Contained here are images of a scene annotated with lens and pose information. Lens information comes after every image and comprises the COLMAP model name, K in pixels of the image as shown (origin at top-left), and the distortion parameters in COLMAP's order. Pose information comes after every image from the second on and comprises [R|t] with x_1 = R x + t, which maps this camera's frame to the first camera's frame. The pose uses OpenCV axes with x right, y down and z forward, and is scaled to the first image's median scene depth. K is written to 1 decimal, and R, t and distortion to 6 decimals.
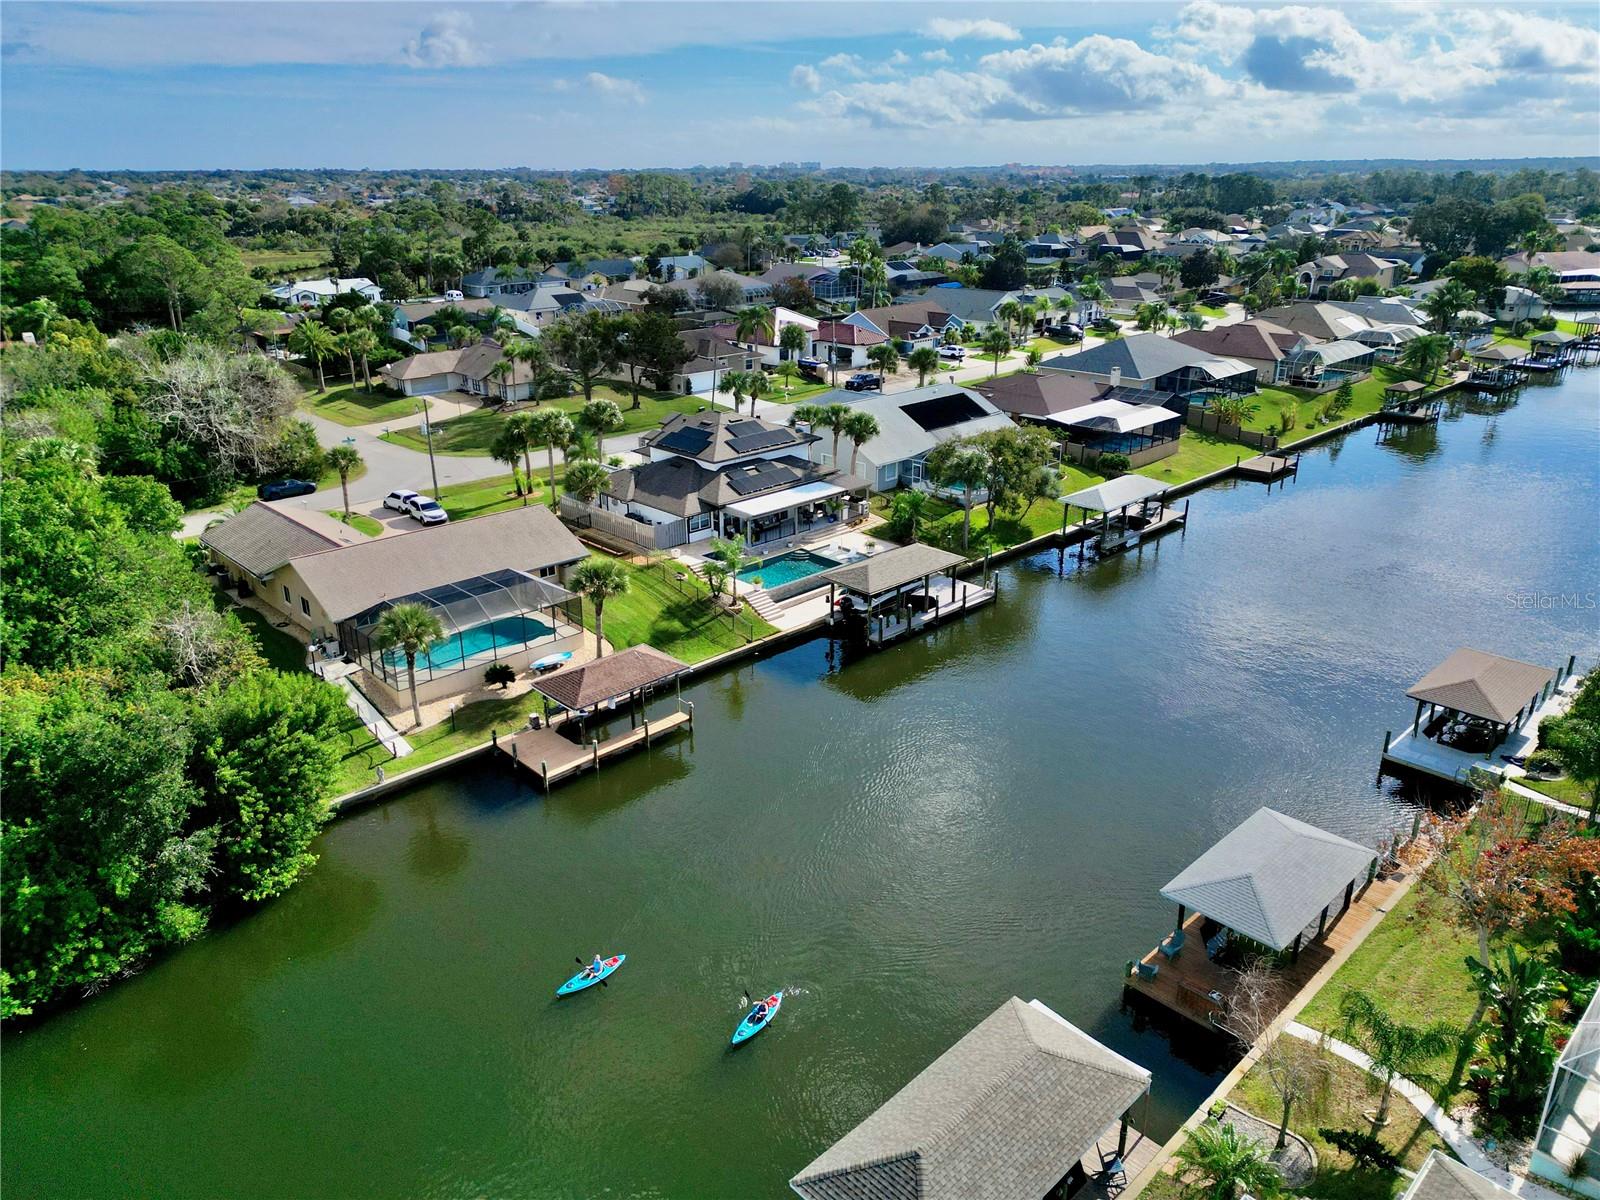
lens RADIAL K [[1118.9, 0, 800.0], [0, 1118.9, 600.0], [0, 0, 1]] dist [0.073610, -0.066737]
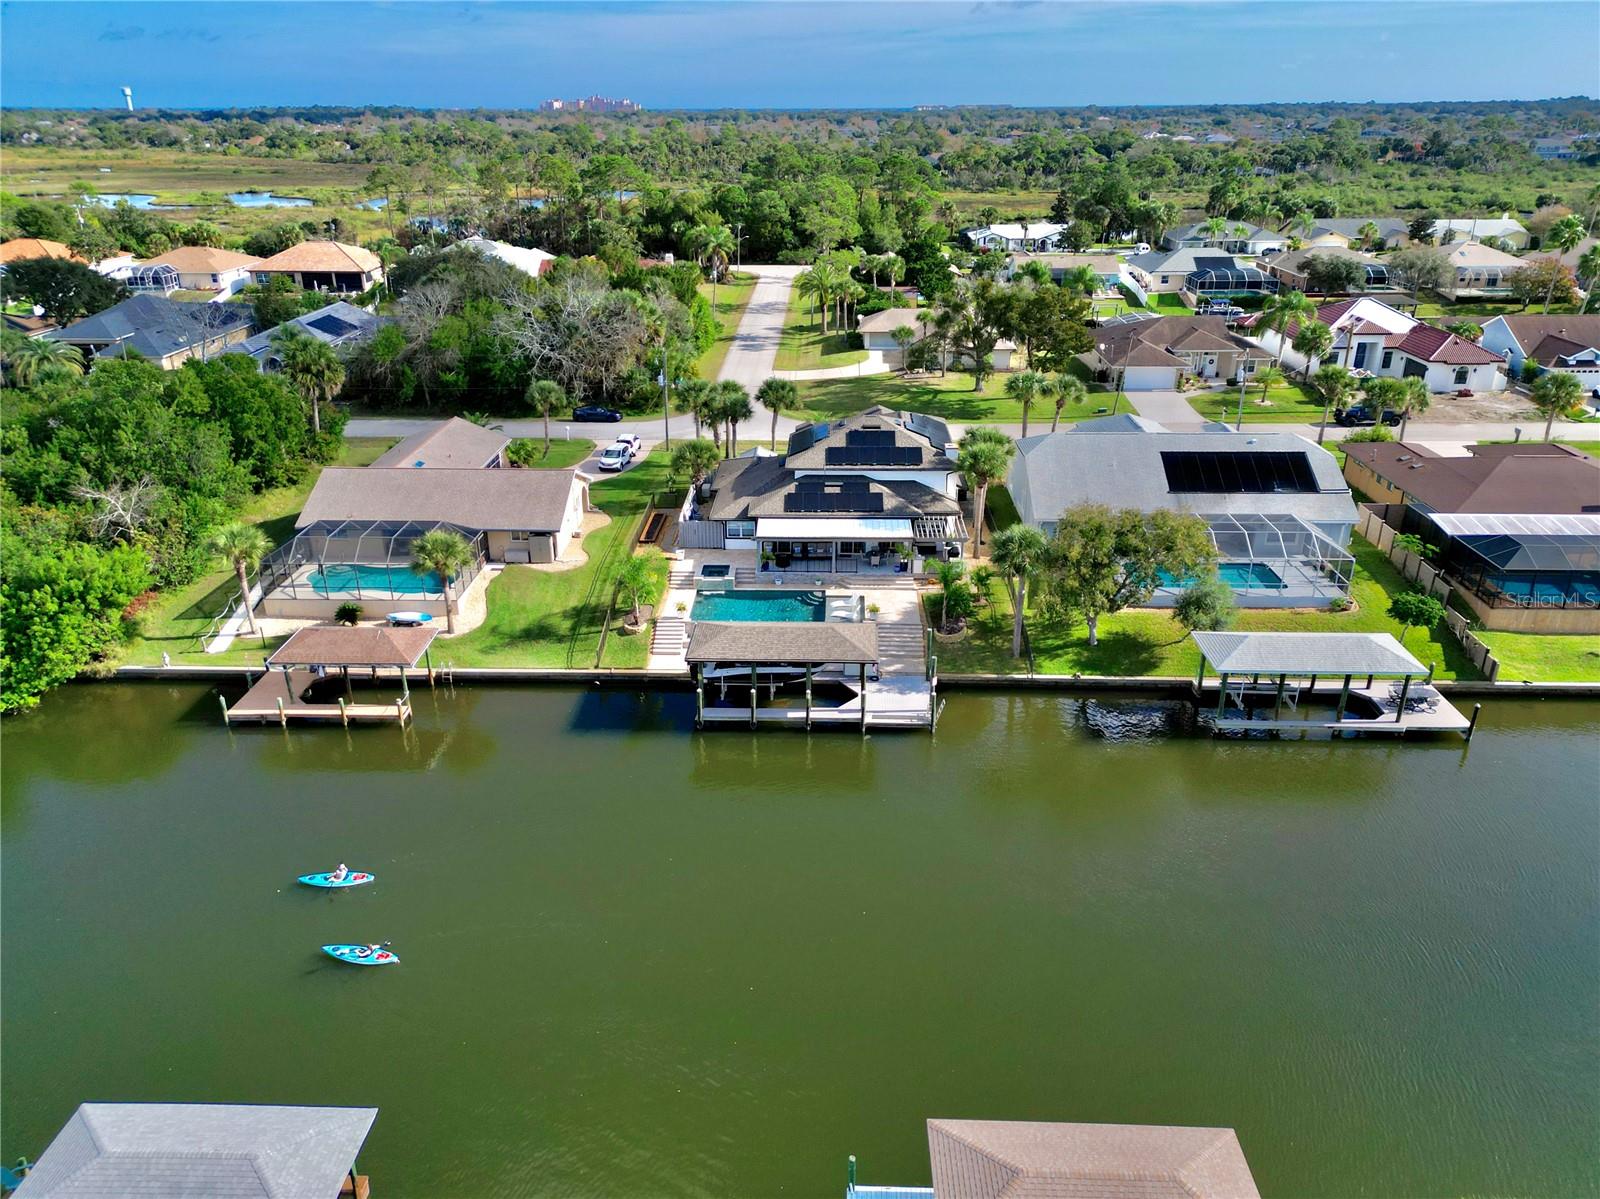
lens RADIAL K [[1118.9, 0, 800.0], [0, 1118.9, 599.5], [0, 0, 1]] dist [0.073610, -0.066737]
pose [[0.697167, 0.290284, -0.655510, 0.608452], [-0.257854, 0.954698, 0.148536, -0.179811], [0.668932, 0.065471, 0.740435, 0.417846]]
